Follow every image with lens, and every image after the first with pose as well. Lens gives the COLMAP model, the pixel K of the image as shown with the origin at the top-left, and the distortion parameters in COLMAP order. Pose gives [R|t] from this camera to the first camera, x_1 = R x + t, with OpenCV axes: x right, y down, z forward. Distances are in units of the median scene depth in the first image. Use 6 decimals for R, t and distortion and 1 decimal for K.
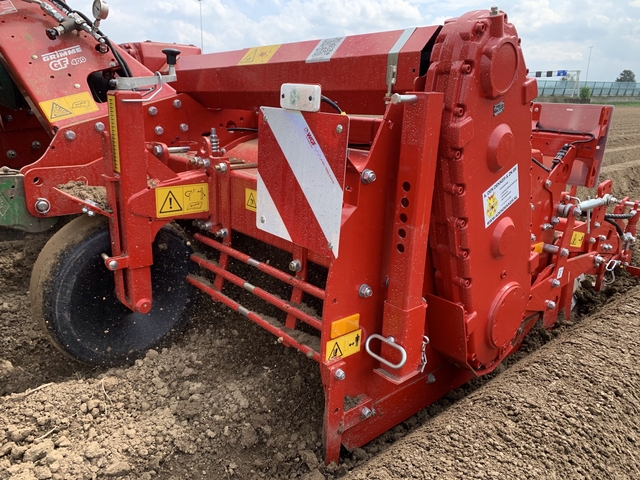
lens RADIAL K [[475.1, 0, 320.0], [0, 475.1, 240.0], [0, 0, 1]] dist [0.096533, -0.095856]
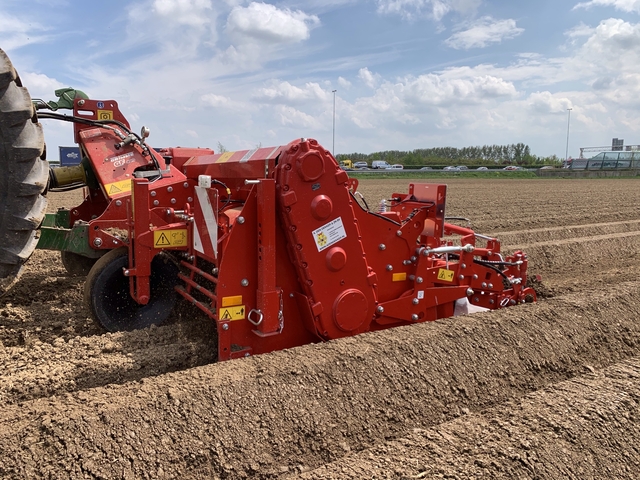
lens RADIAL K [[475.1, 0, 320.0], [0, 475.1, 240.0], [0, 0, 1]] dist [0.096533, -0.095856]
pose [[0.986171, 0.009812, -0.165441, 0.562896], [-0.035331, 0.987746, -0.152018, 0.175361], [0.161922, 0.155760, 0.974433, -0.632479]]
